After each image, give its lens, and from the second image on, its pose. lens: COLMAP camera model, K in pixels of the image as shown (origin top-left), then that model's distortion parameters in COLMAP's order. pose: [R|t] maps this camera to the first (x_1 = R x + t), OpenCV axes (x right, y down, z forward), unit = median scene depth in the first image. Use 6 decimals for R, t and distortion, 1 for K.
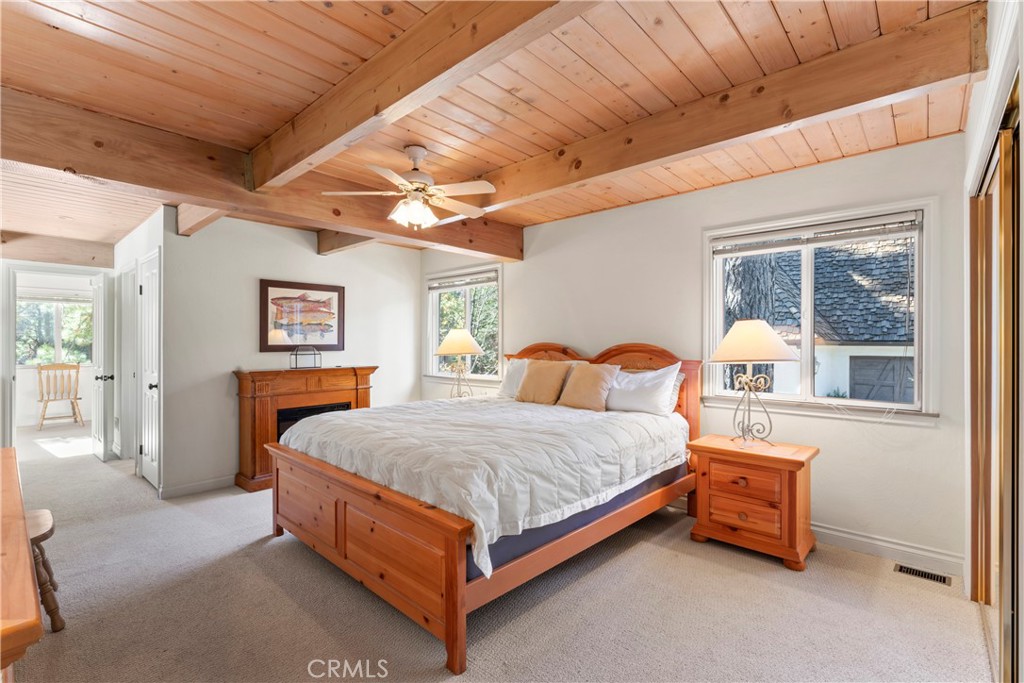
lens RADIAL K [[466.4, 0, 514.1], [0, 466.4, 342.2], [0, 0, 1]] dist [-0.001634, 0.000186]
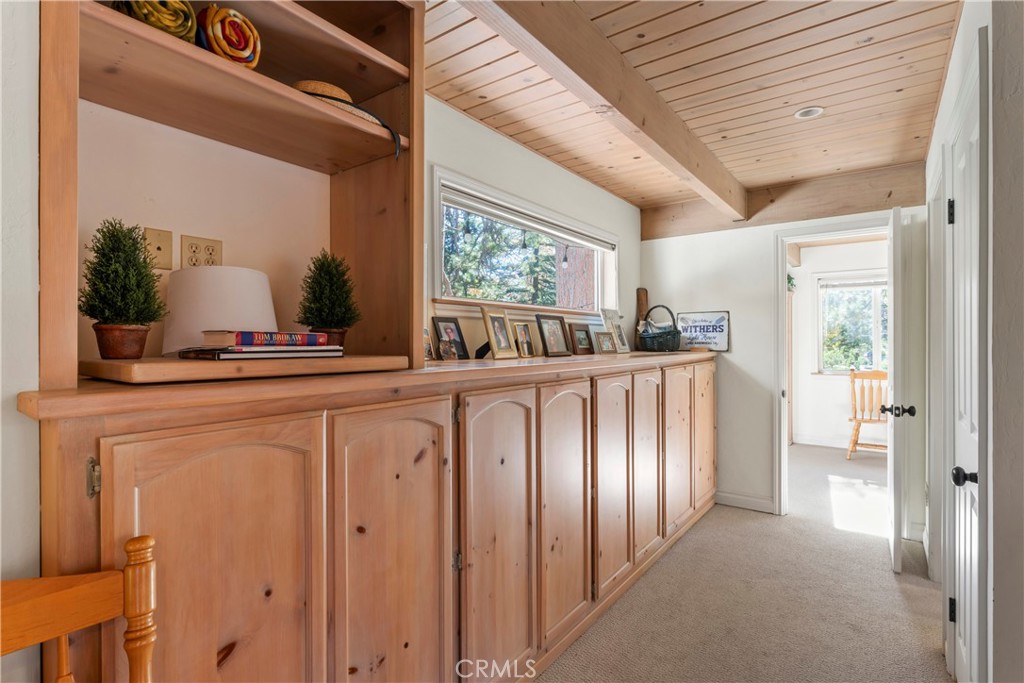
lens RADIAL K [[501.5, 0, 510.9], [0, 501.5, 340.6], [0, 0, 1]] dist [-0.001734, -0.000804]
pose [[0.093170, -0.001867, -0.995648, -0.258494], [0.001154, 0.999998, -0.001768, -0.000494], [0.995650, -0.000984, 0.093172, 0.369466]]
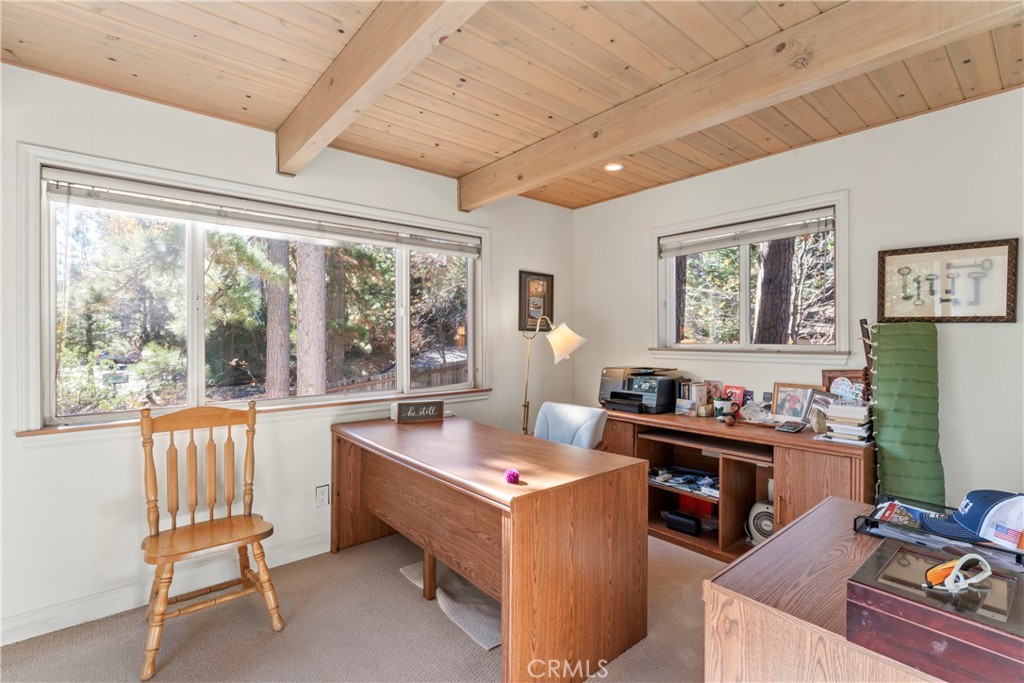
lens RADIAL K [[466.4, 0, 507.4], [0, 466.4, 339.8], [0, 0, 1]] dist [-0.001634, 0.000186]
pose [[0.991156, -0.001955, -0.132690, -0.747114], [0.002493, 0.999989, 0.003893, -0.000713], [0.132681, -0.004189, 0.991150, 0.731508]]
